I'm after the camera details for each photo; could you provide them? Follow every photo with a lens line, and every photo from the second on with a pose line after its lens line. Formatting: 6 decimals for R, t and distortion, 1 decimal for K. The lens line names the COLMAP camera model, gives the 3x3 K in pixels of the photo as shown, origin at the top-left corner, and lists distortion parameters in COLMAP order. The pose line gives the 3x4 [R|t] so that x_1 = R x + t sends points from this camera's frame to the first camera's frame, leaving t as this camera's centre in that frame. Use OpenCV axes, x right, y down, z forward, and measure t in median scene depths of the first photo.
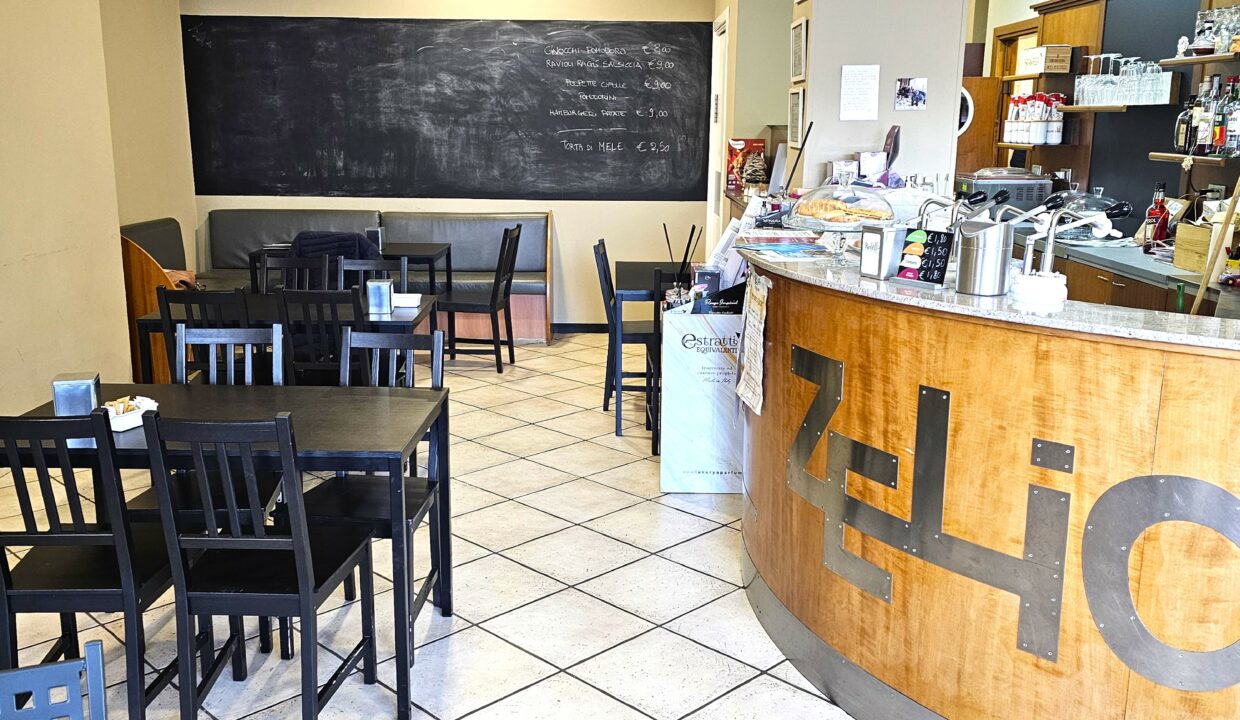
lens RADIAL K [[1075.3, 0, 620.0], [0, 1075.3, 360.0], [0, 0, 1]] dist [0.060530, -0.011461]
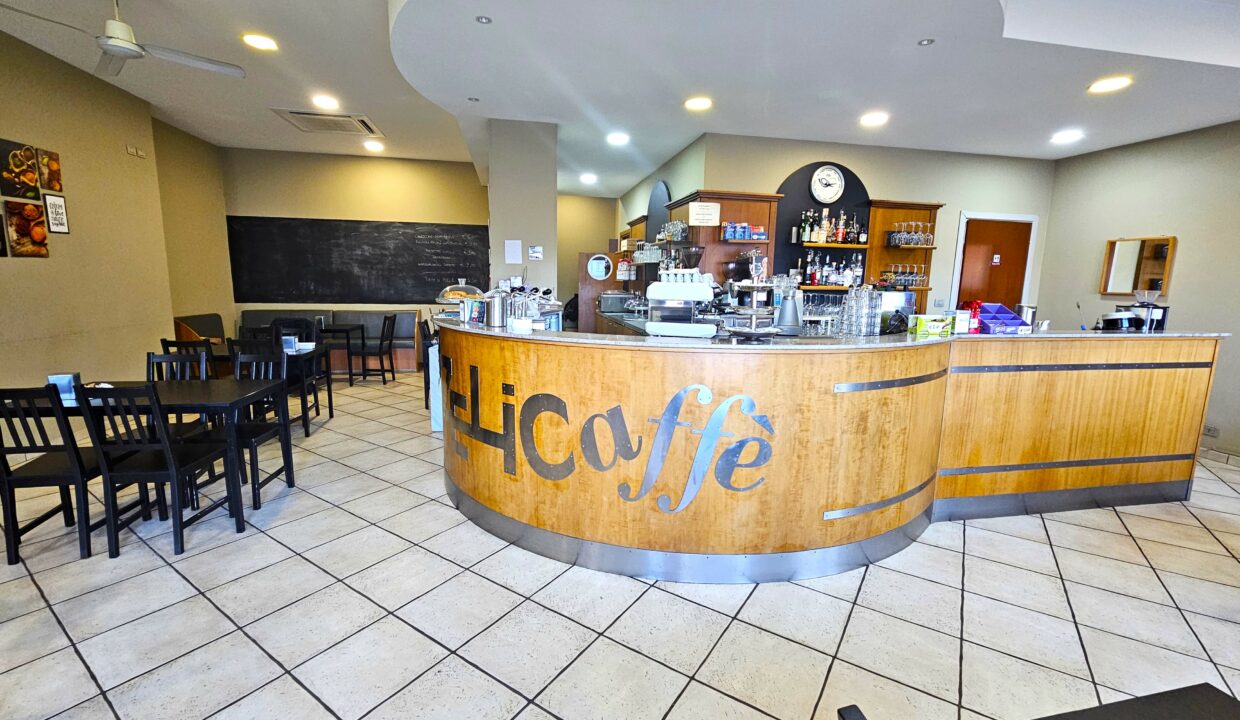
lens RADIAL K [[506.3, 0, 620.0], [0, 506.3, 360.0], [0, 0, 1]] dist [0.000399, 0.000393]
pose [[0.981608, -0.019992, 0.189860, 0.200778], [0.031069, 0.997973, -0.055546, 0.043438], [-0.188364, 0.060423, 0.980239, -0.076862]]
